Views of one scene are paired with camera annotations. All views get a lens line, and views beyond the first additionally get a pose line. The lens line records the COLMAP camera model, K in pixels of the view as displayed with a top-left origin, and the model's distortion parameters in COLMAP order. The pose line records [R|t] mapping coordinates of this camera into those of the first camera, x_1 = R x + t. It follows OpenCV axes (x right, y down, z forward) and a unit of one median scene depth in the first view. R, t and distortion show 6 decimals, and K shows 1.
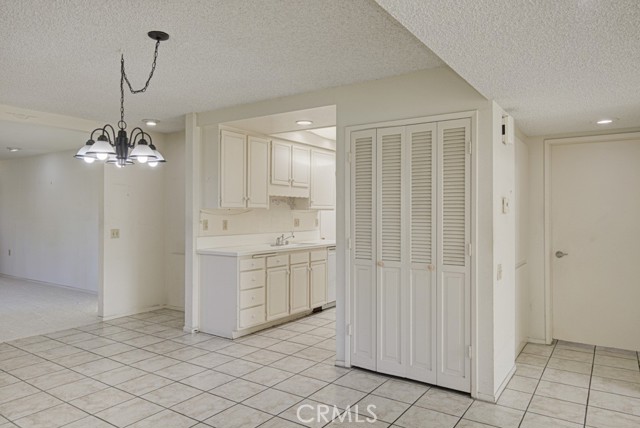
lens RADIAL K [[437.2, 0, 320.0], [0, 437.2, 214.0], [0, 0, 1]] dist [0.008114, -0.001030]
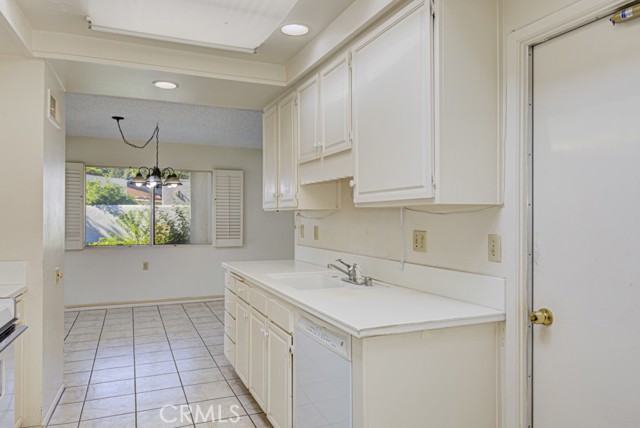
lens RADIAL K [[437.2, 0, 320.0], [0, 437.2, 214.0], [0, 0, 1]] dist [0.008114, -0.001030]
pose [[-0.537180, -0.006429, -0.843443, 0.392516], [-0.001068, 0.999975, -0.006942, -0.000123], [0.843467, -0.002829, -0.537174, 1.479743]]
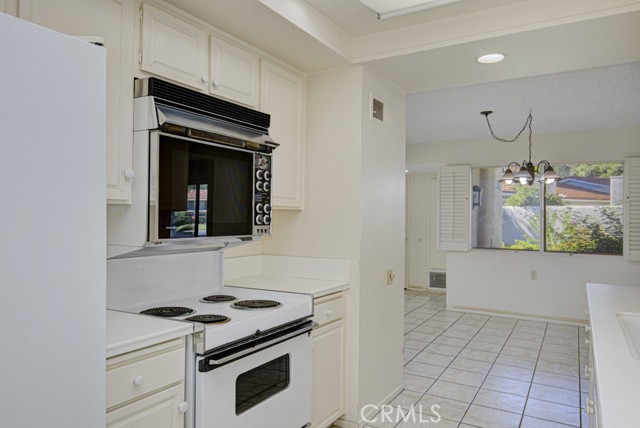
lens RADIAL K [[437.2, 0, 320.0], [0, 437.2, 214.0], [0, 0, 1]] dist [0.008114, -0.001030]
pose [[-0.997340, -0.012505, -0.071802, 0.212274], [-0.012313, 0.999919, -0.003115, -0.003823], [0.071835, -0.002222, -0.997414, 1.449887]]
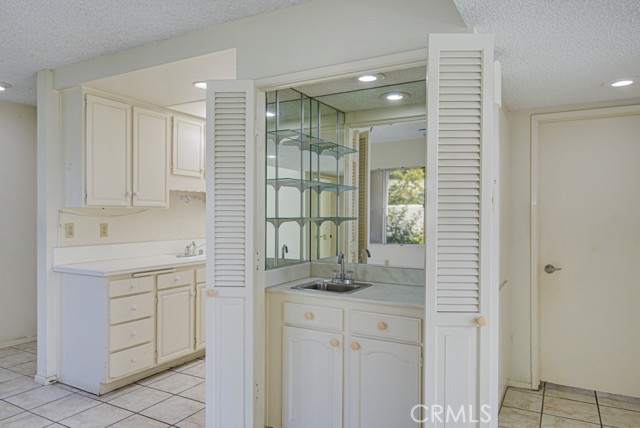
lens RADIAL K [[440.1, 0, 320.0], [0, 440.1, 214.0], [0, 0, 1]] dist [-0.005087, -0.001945]
pose [[0.996187, 0.000858, 0.087245, 0.082289], [-0.000692, 0.999998, -0.001935, -0.000054], [-0.087246, 0.001868, 0.996185, 0.261558]]
